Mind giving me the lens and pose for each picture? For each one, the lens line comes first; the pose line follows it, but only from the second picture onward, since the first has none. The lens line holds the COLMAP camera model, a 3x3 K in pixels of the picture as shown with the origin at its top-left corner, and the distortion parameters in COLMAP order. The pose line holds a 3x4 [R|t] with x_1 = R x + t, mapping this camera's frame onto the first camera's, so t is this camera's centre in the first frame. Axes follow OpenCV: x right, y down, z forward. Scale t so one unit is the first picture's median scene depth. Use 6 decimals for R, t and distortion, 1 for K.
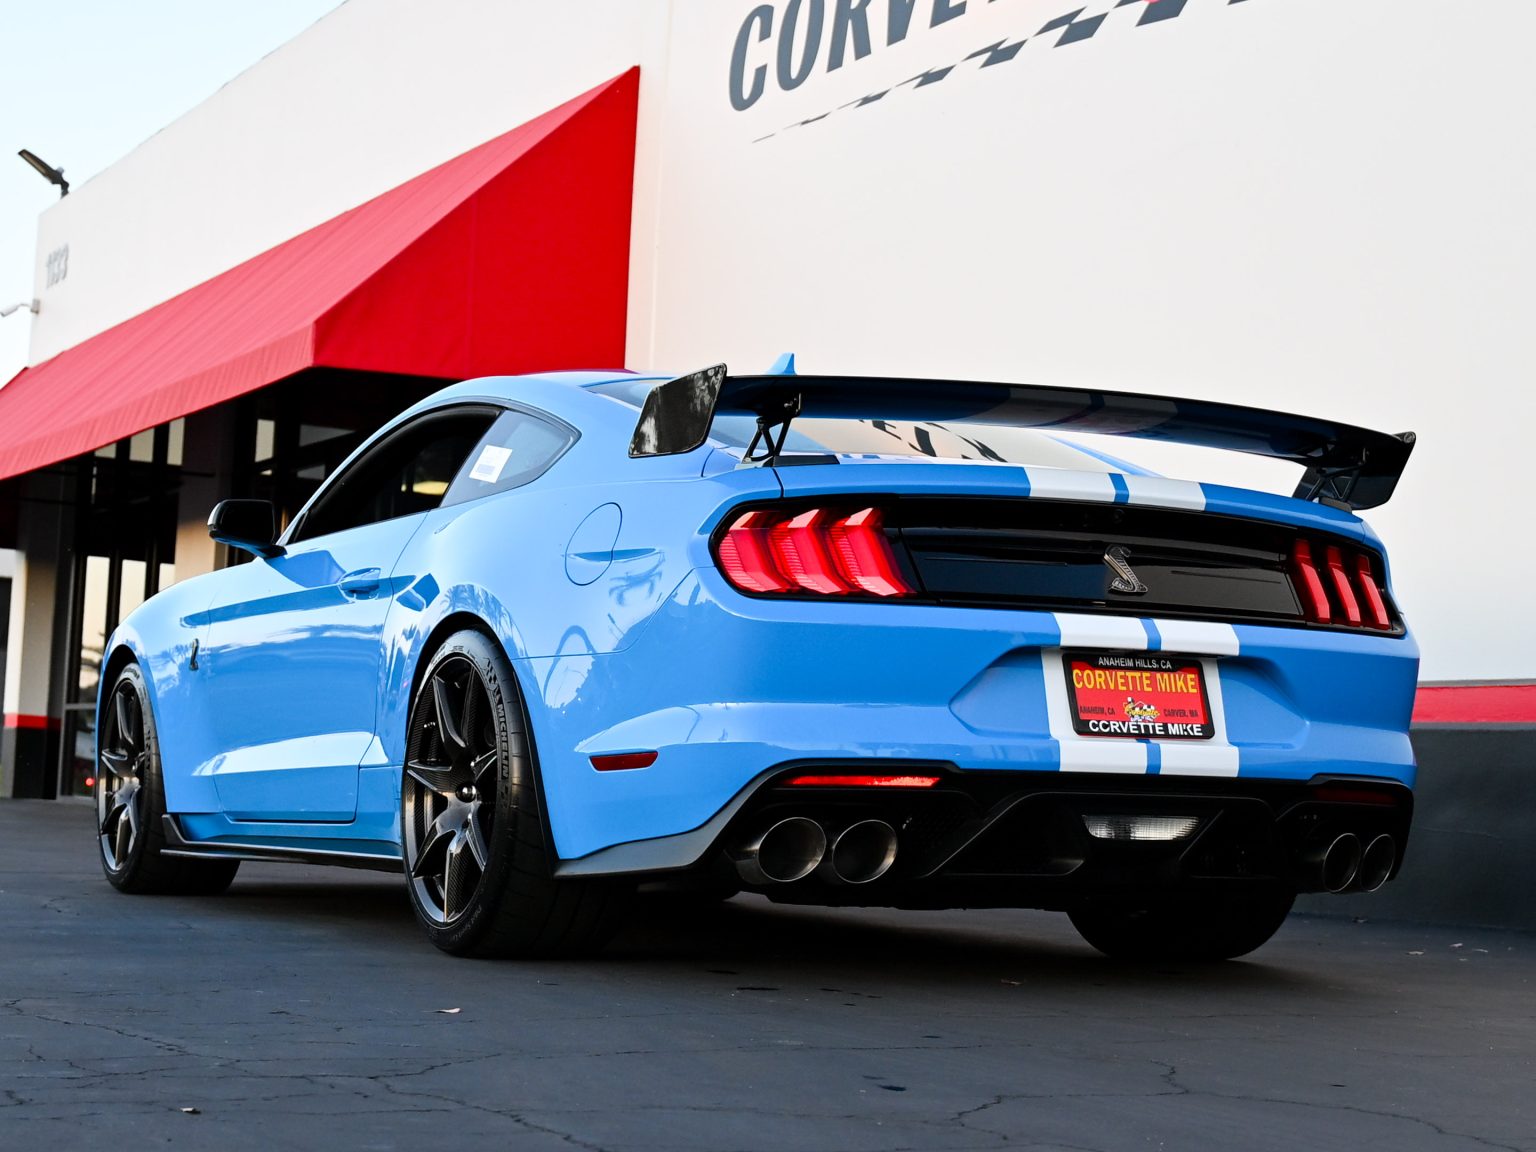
lens RADIAL K [[2940.9, 0, 801.8], [0, 2940.9, 642.9], [0, 0, 1]] dist [0.042155, 0.000000]
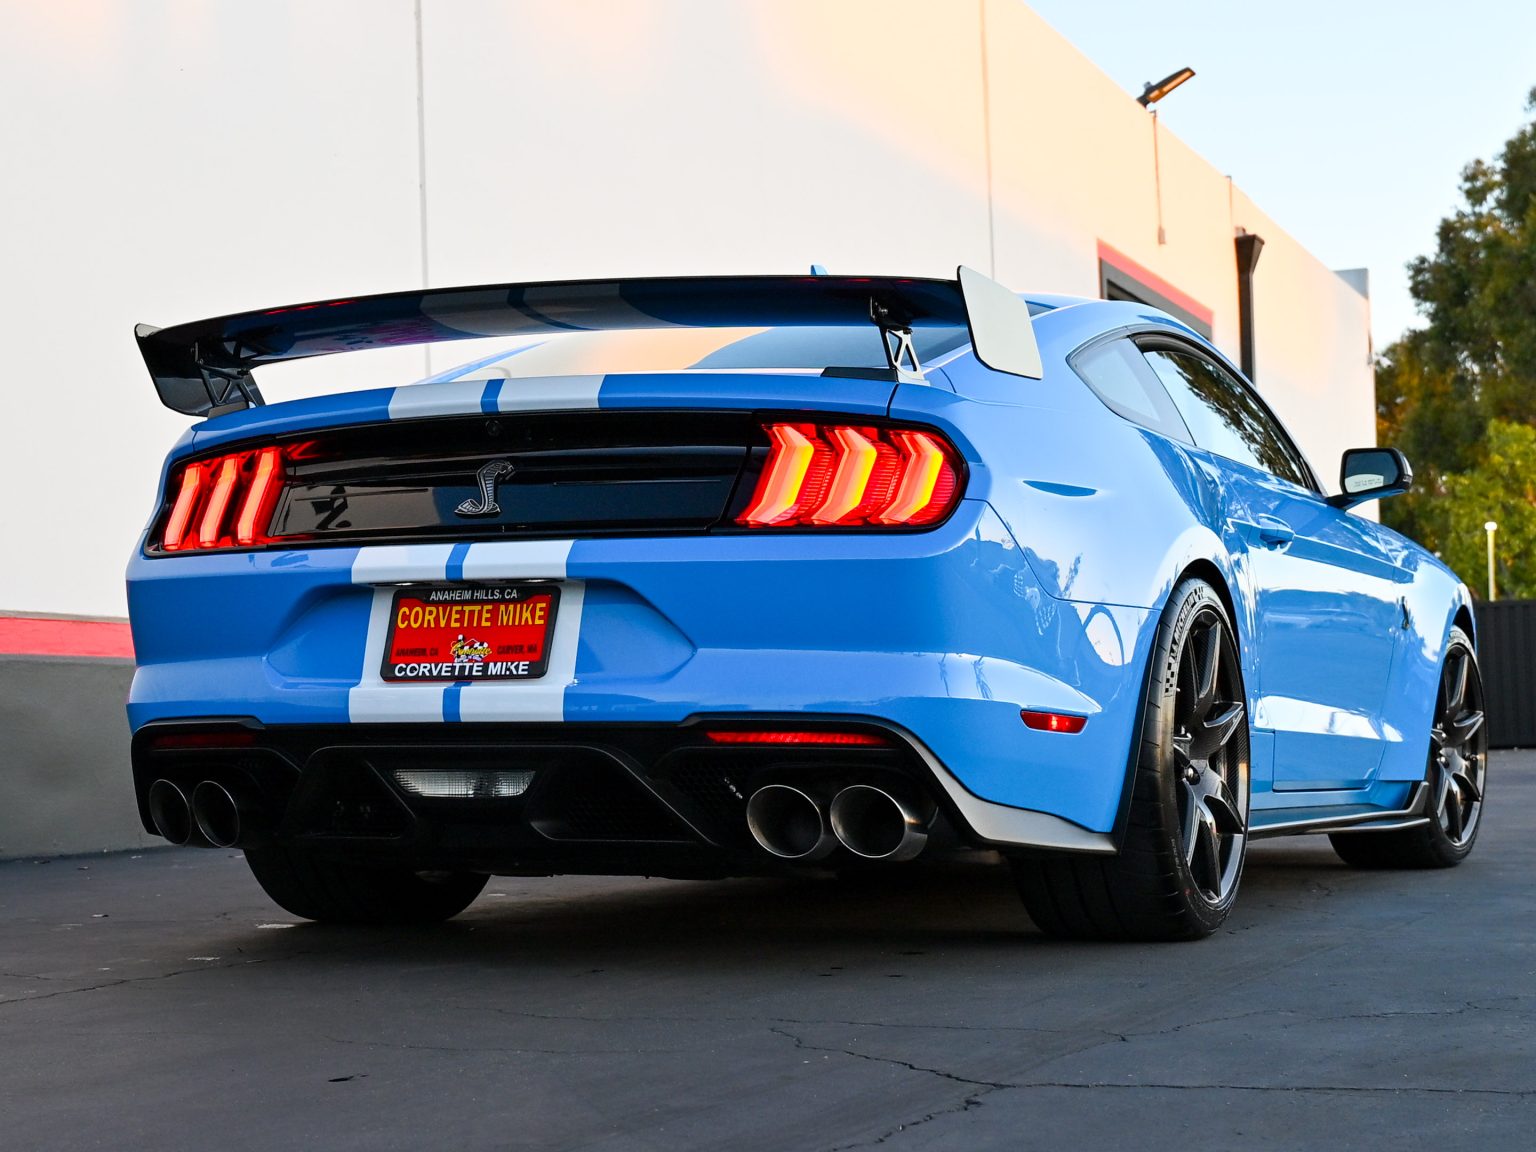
lens RADIAL K [[2940.9, 0, 775.7], [0, 2940.9, 586.2], [0, 0, 1]] dist [0.042155, 0.000000]
pose [[0.645888, -0.071294, -0.760096, 0.827540], [0.058420, 0.997326, -0.043903, 0.047360], [0.761194, -0.016048, 0.648326, 0.499321]]
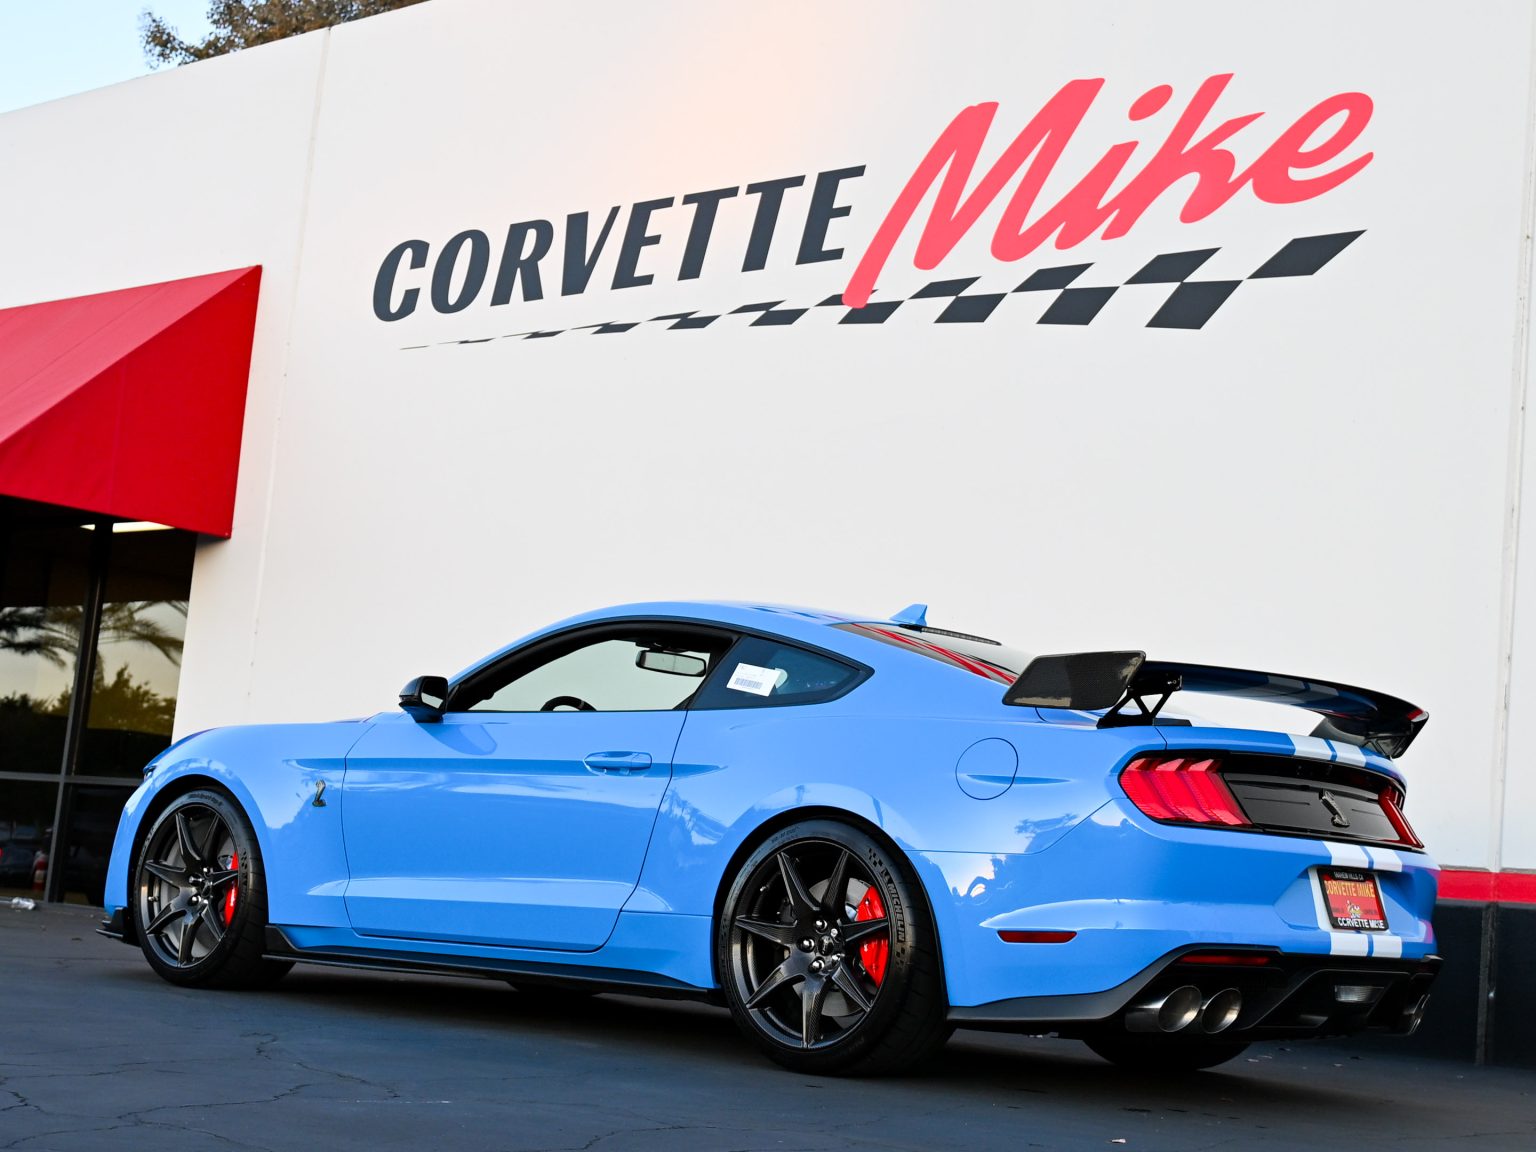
lens RADIAL K [[2448.4, 0, 773.0], [0, 2448.4, 571.4], [0, 0, 1]] dist [0.009914, 0.000000]
pose [[0.923973, 0.082072, 0.373548, -0.594726], [-0.060761, 0.995800, -0.068493, -0.041521], [-0.377600, 0.040588, 0.925079, 0.002275]]
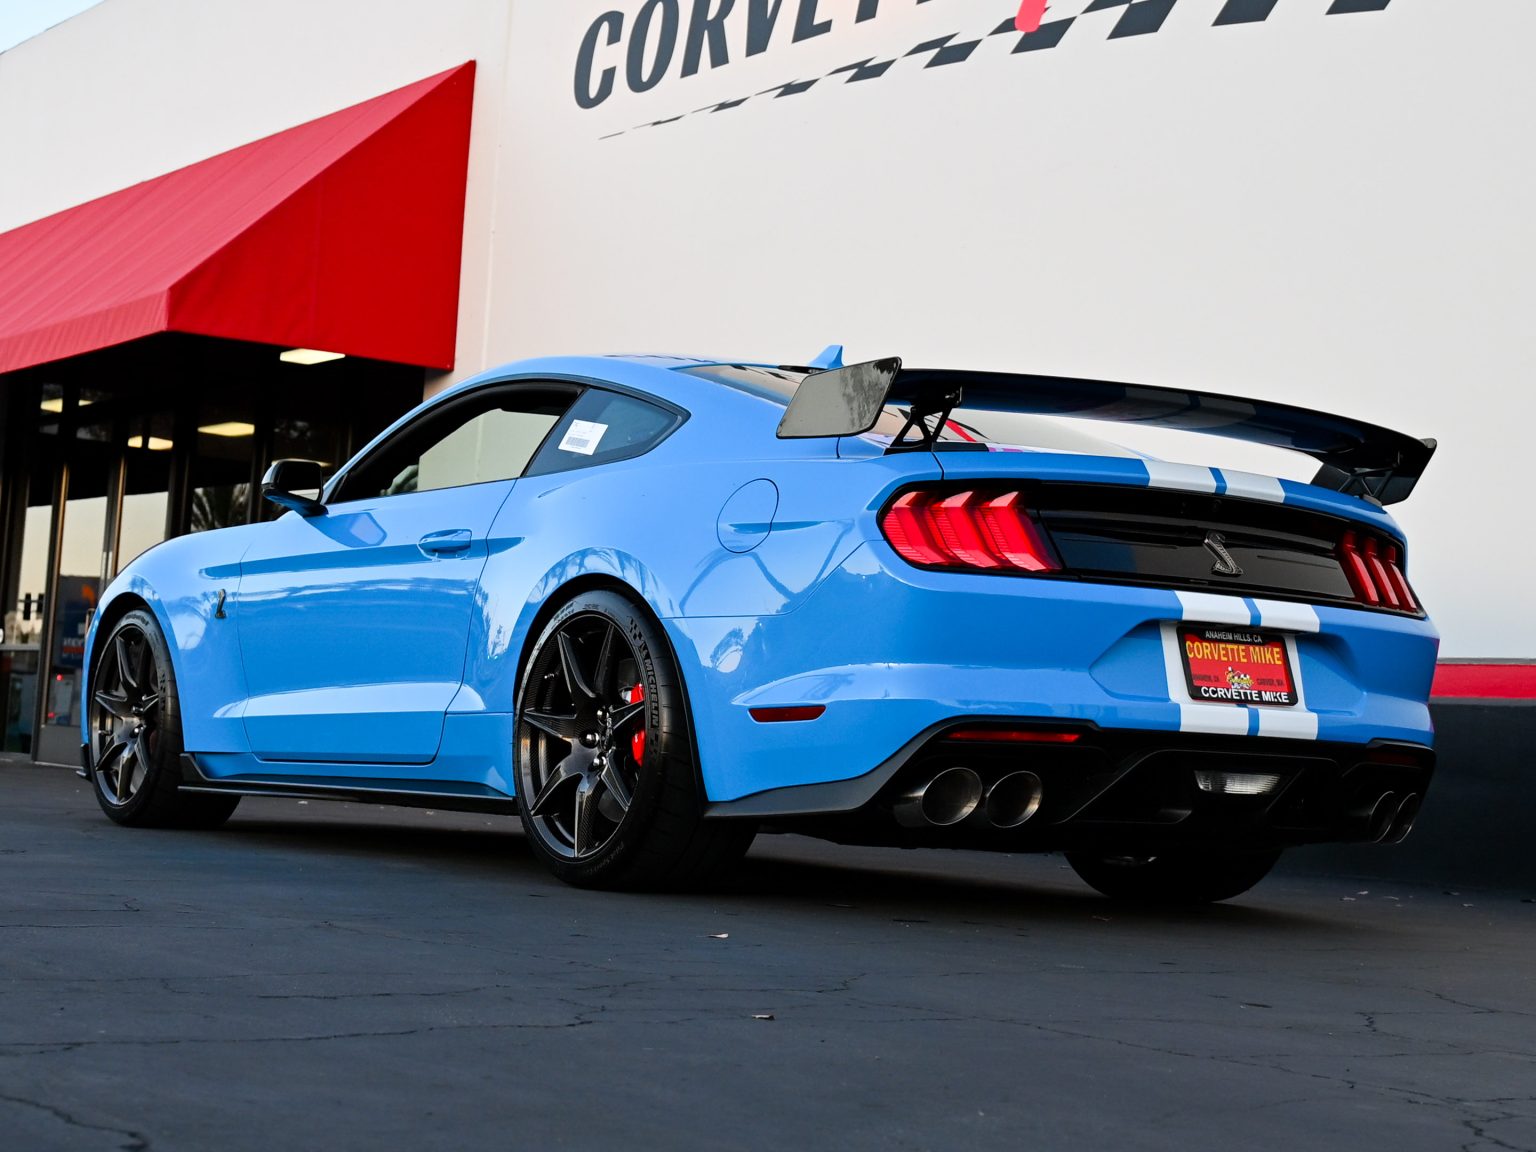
lens RADIAL K [[2742.8, 0, 779.4], [0, 2742.8, 694.1], [0, 0, 1]] dist [0.013159, 0.000000]
pose [[0.990474, 0.022542, 0.135841, -0.200142], [-0.026840, 0.999193, 0.029886, 0.002040], [-0.135057, -0.033247, 0.990280, -0.018671]]
